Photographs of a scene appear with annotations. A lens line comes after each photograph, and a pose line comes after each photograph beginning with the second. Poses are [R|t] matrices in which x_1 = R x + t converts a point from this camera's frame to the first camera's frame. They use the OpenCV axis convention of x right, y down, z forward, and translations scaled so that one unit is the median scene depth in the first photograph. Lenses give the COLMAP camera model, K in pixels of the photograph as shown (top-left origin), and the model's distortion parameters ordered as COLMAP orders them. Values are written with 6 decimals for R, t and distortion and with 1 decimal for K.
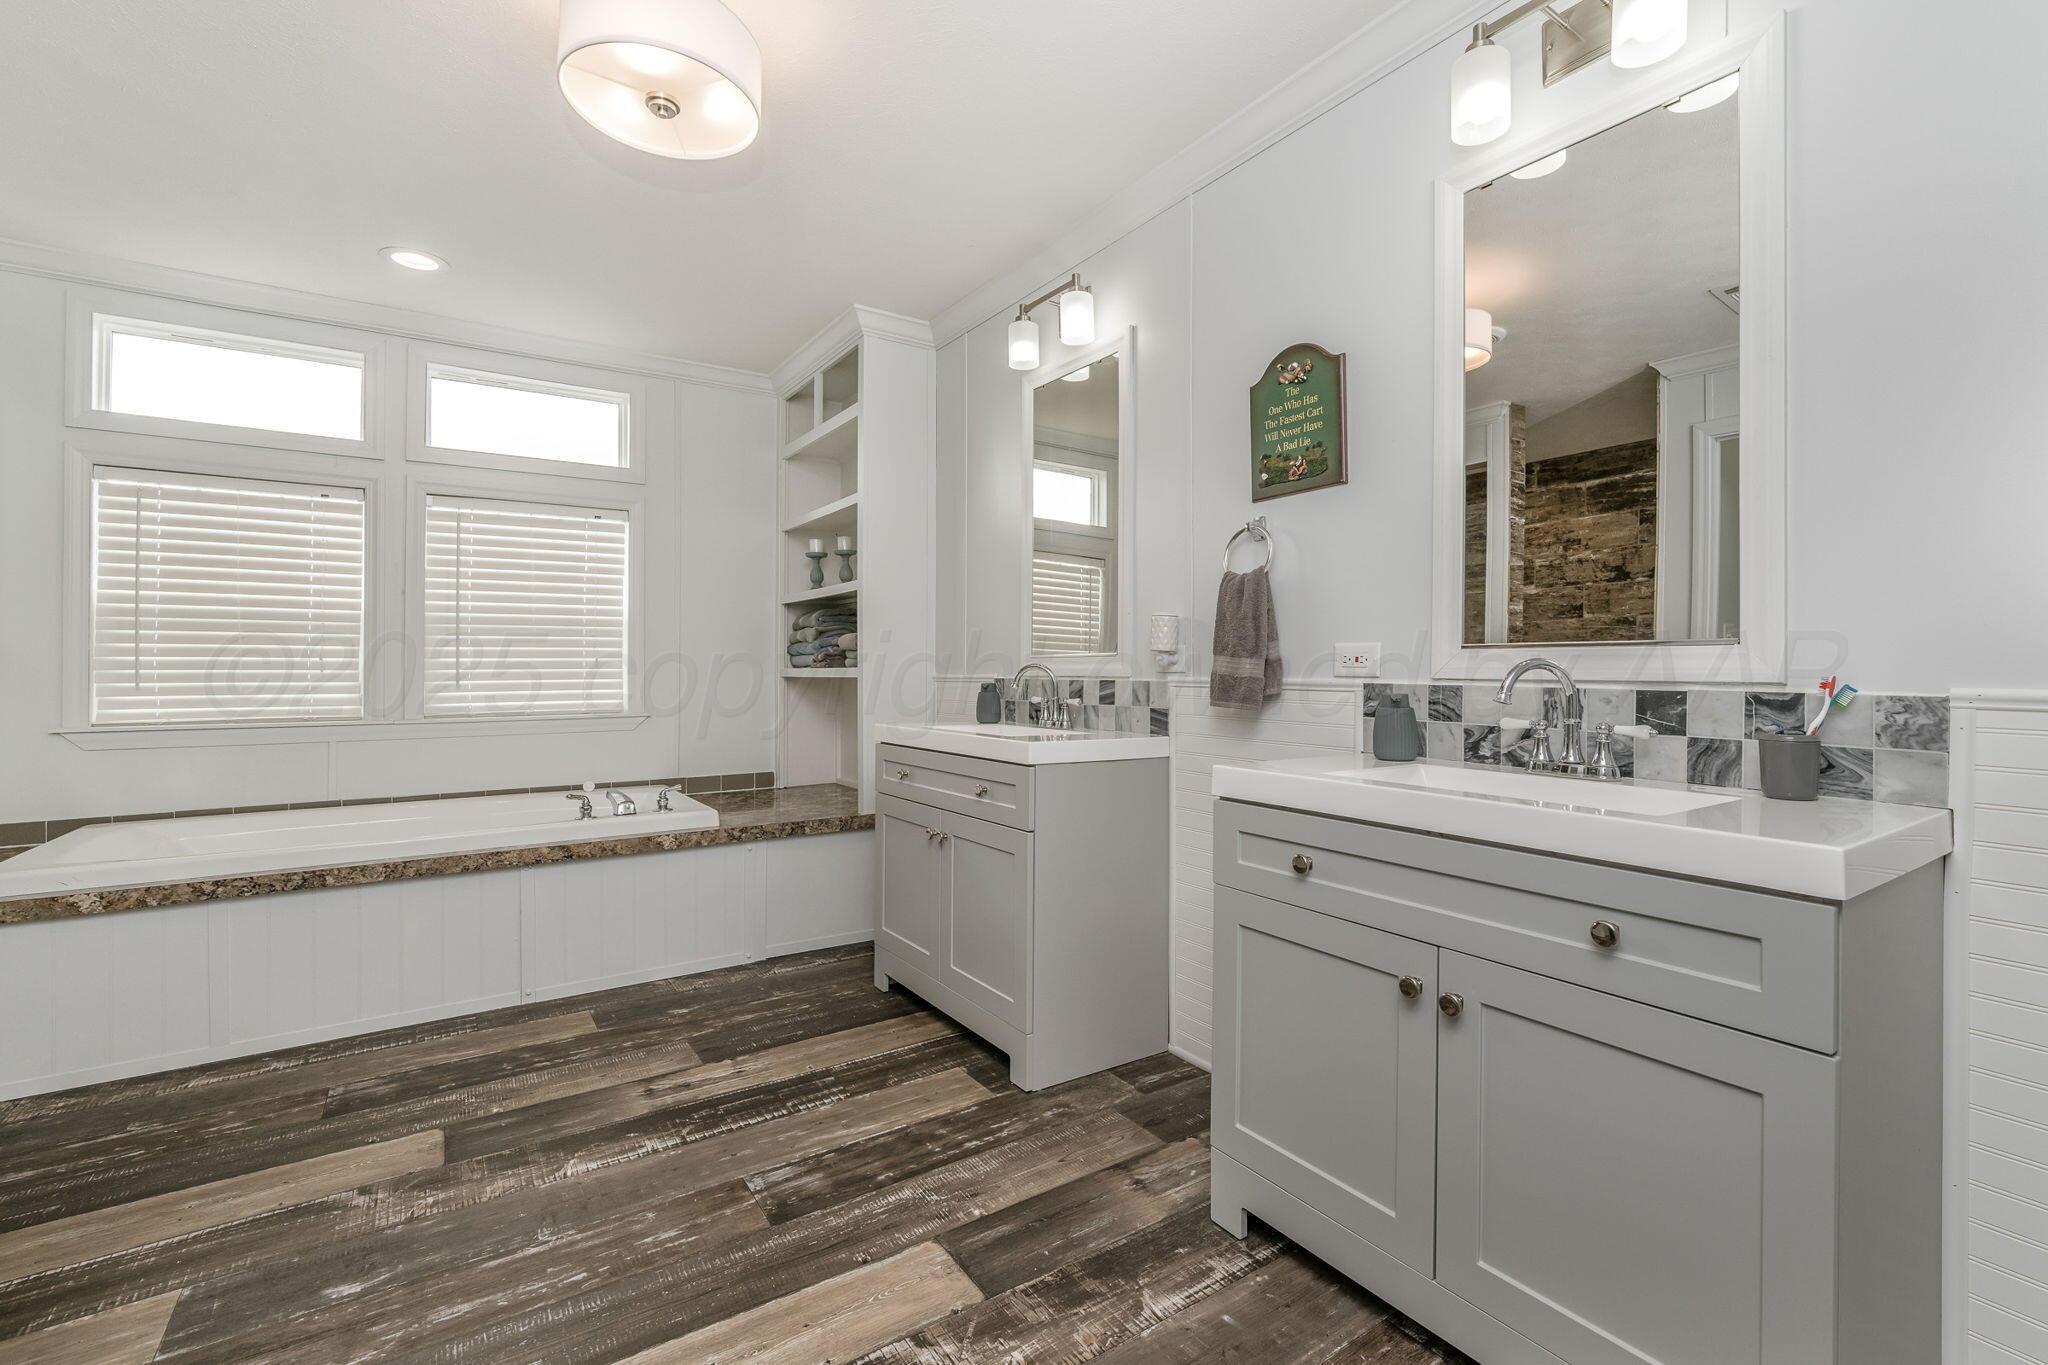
lens RADIAL K [[894.0, 0, 1025.2], [0, 894.0, 695.1], [0, 0, 1]] dist [-0.000131, -0.000064]
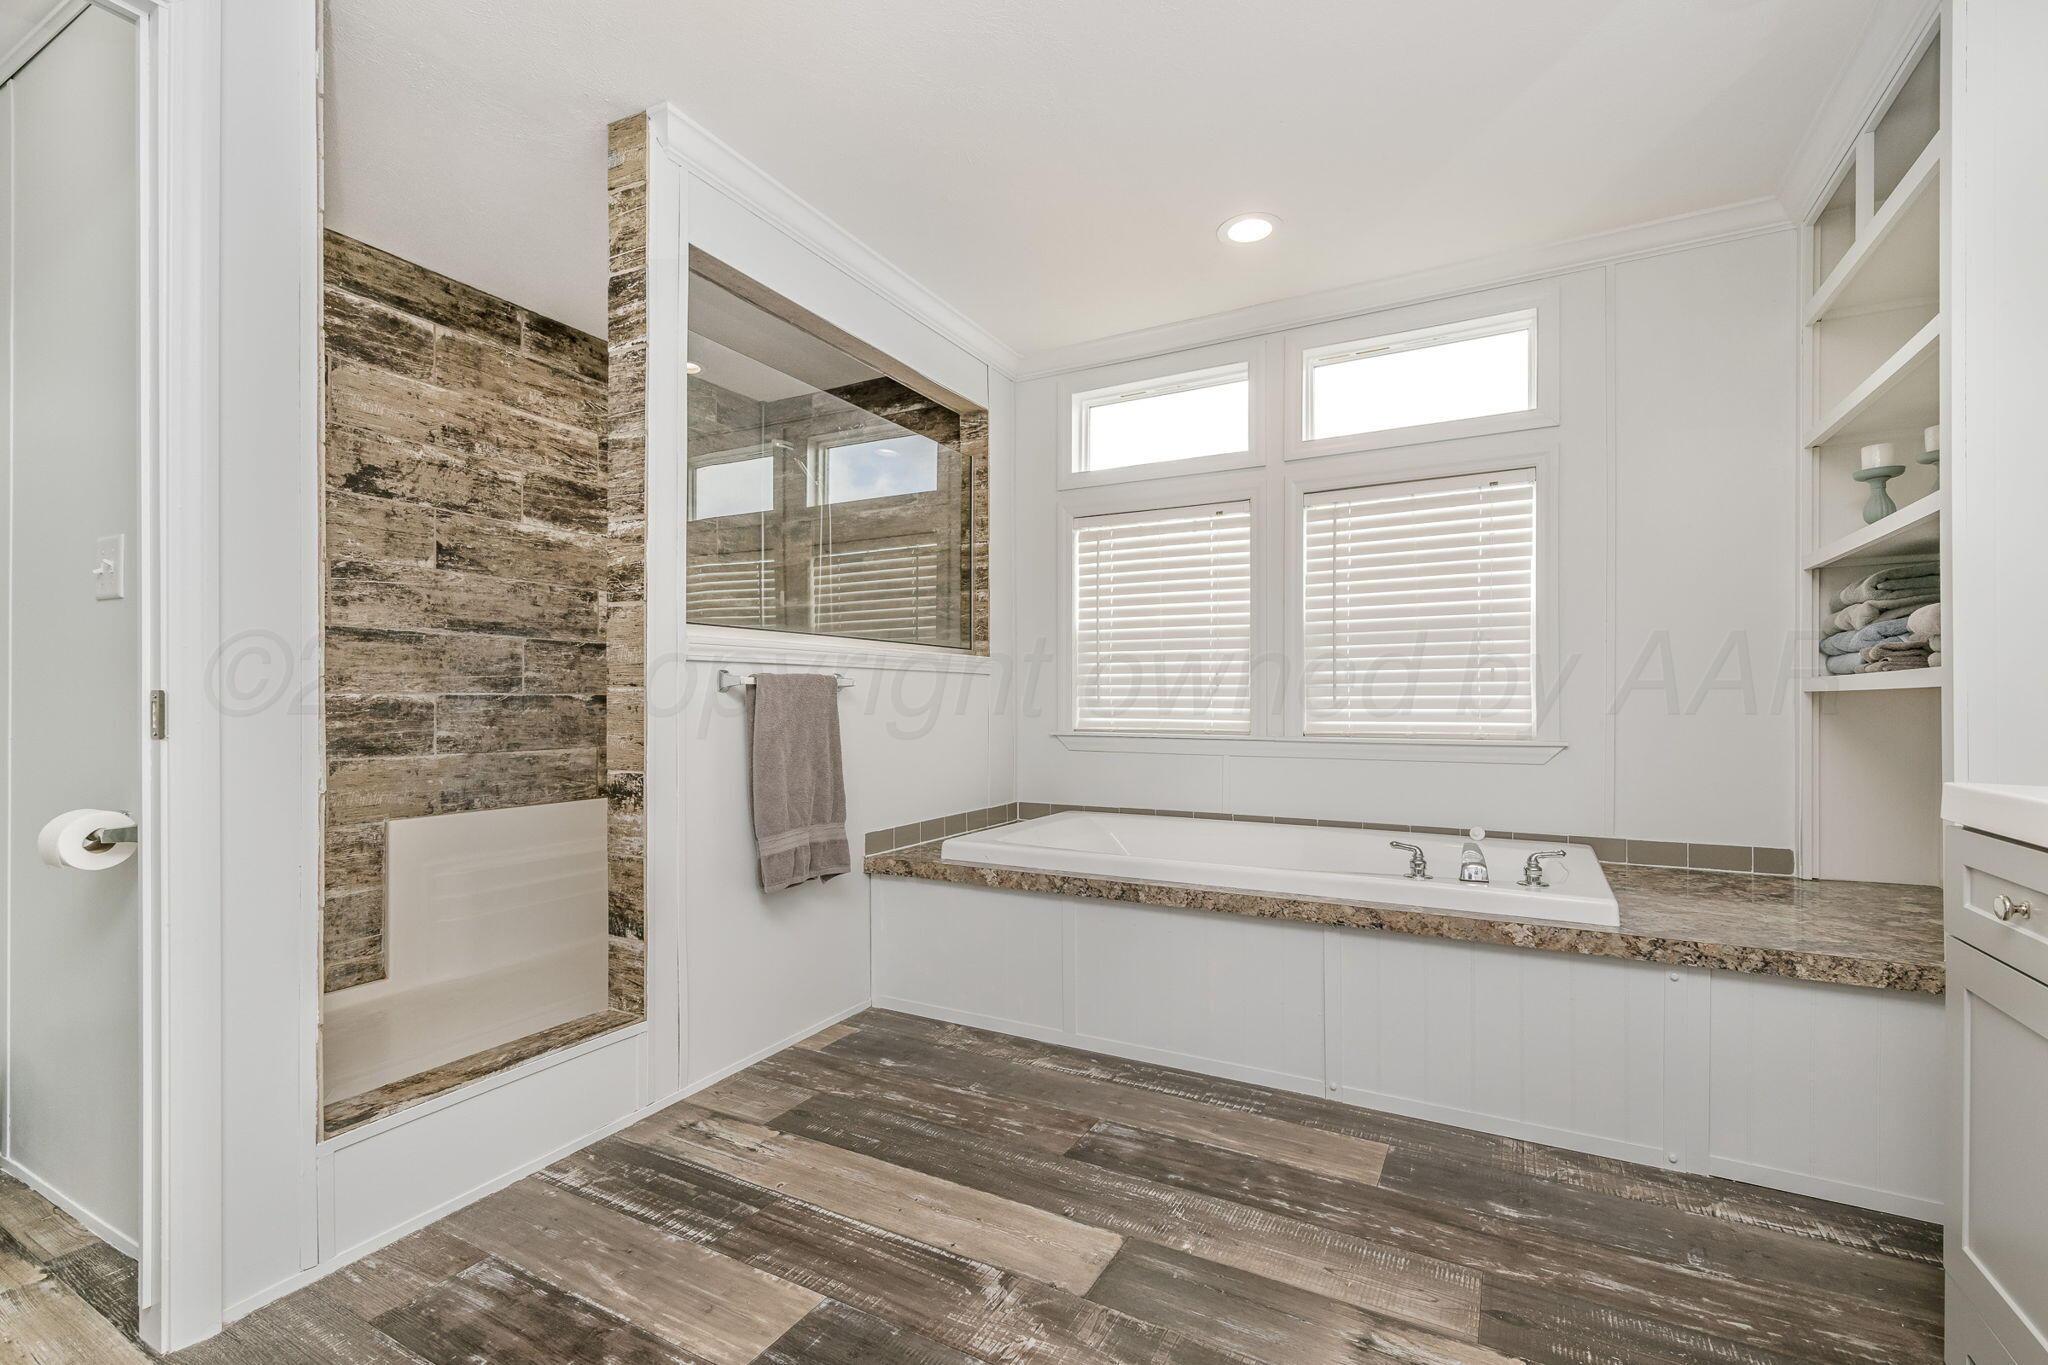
lens RADIAL K [[894.0, 0, 1025.2], [0, 894.0, 695.1], [0, 0, 1]] dist [-0.000131, -0.000064]
pose [[0.469805, -0.001446, -0.882769, 0.013570], [-0.027279, 0.999497, -0.016155, 0.008070], [0.882349, 0.031671, 0.469529, 0.395494]]
